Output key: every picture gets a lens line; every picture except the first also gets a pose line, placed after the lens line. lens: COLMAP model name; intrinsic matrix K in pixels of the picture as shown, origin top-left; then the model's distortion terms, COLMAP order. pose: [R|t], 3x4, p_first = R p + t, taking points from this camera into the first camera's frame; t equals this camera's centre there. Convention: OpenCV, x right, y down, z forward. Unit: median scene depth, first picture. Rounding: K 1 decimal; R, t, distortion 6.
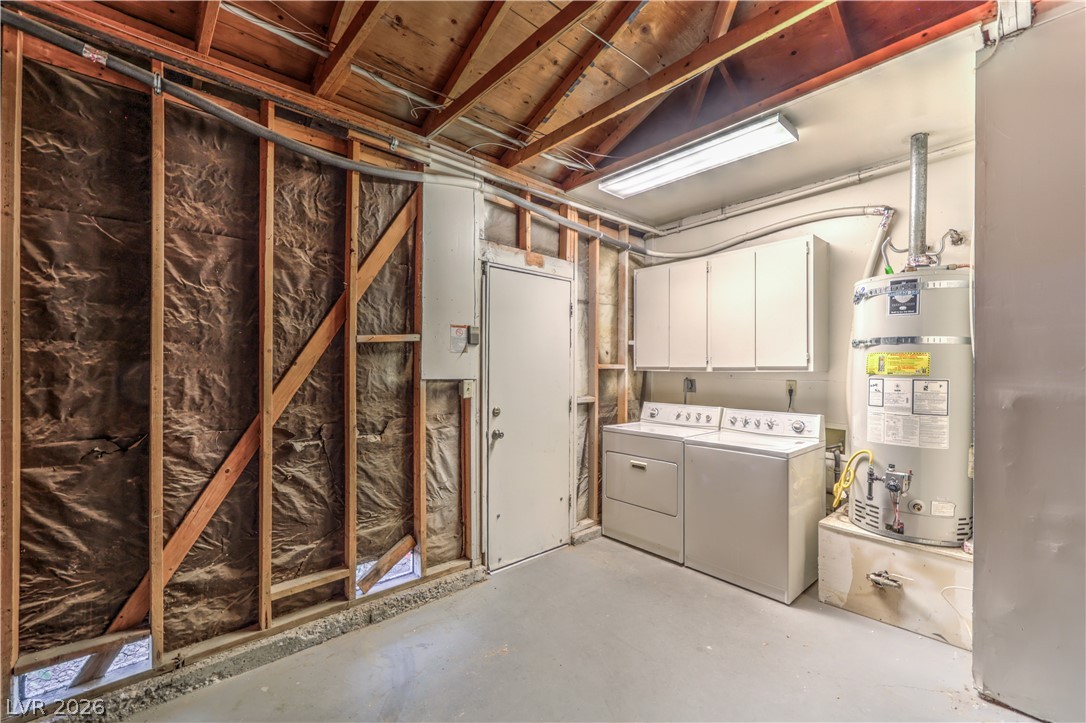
lens RADIAL K [[443.9, 0, 544.6], [0, 443.9, 366.7], [0, 0, 1]] dist [0.001300, -0.000508]
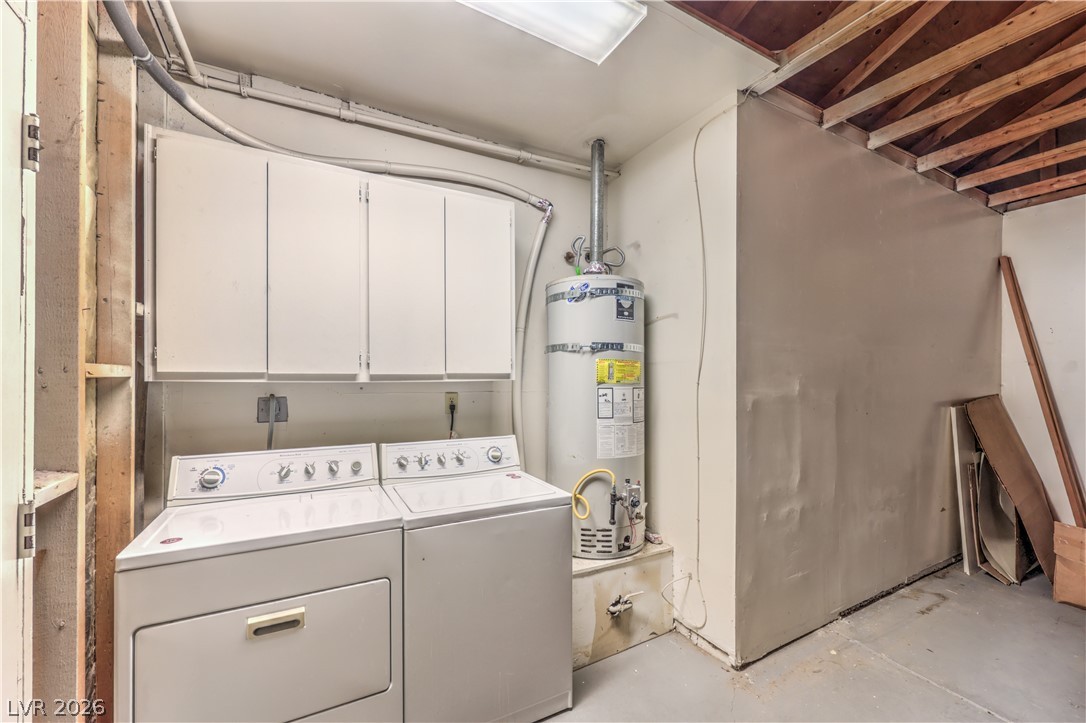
lens RADIAL K [[443.9, 0, 554.5], [0, 443.9, 376.7], [0, 0, 1]] dist [0.001300, -0.000508]
pose [[0.221907, -0.002515, 0.975065, -0.156276], [-0.004056, 0.999986, 0.003502, 0.001804], [-0.975059, -0.004732, 0.221893, 0.893147]]
